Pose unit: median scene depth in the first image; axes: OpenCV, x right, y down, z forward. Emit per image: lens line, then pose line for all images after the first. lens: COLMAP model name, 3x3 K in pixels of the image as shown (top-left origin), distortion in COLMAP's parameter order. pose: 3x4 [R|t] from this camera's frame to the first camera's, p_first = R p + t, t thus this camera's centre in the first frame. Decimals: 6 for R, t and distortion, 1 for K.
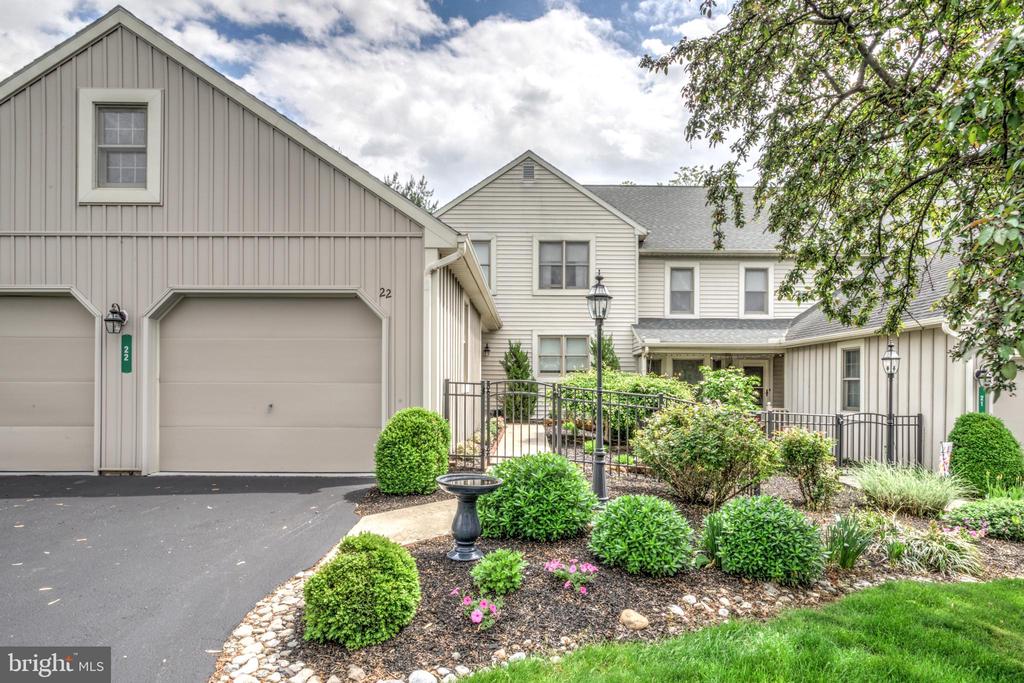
lens RADIAL K [[522.6, 0, 489.2], [0, 522.6, 375.4], [0, 0, 1]] dist [0.001832, -0.000281]
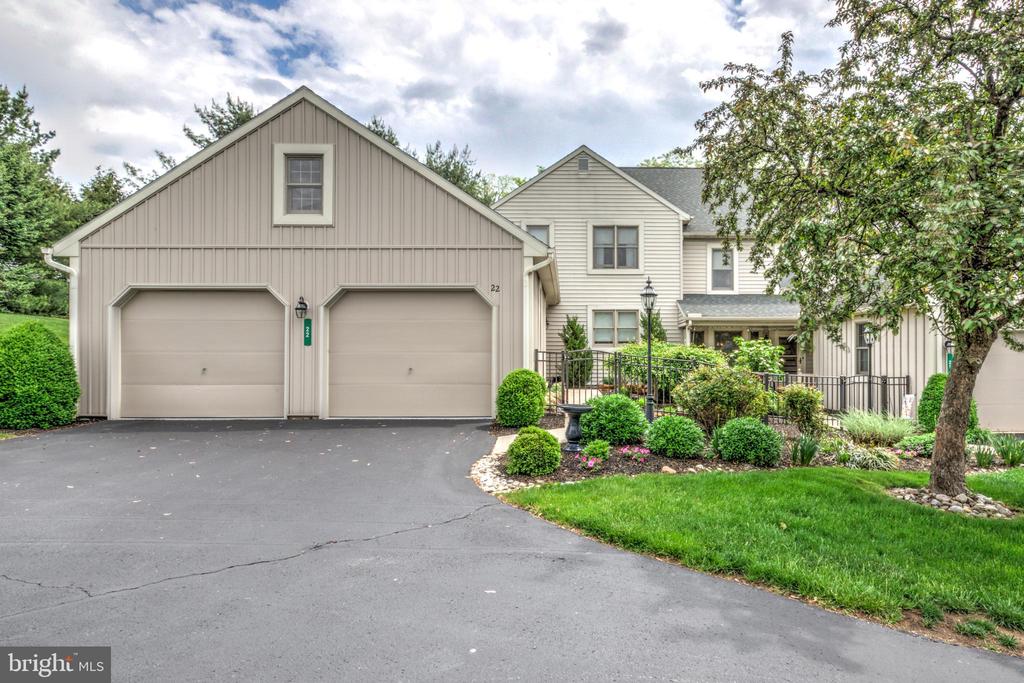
lens RADIAL K [[522.6, 0, 513.5], [0, 522.6, 342.0], [0, 0, 1]] dist [0.001832, -0.000281]
pose [[0.999034, -0.005003, -0.043661, -0.081845], [0.004673, 0.999960, -0.007659, -0.001890], [0.043697, 0.007447, 0.999017, -0.372711]]
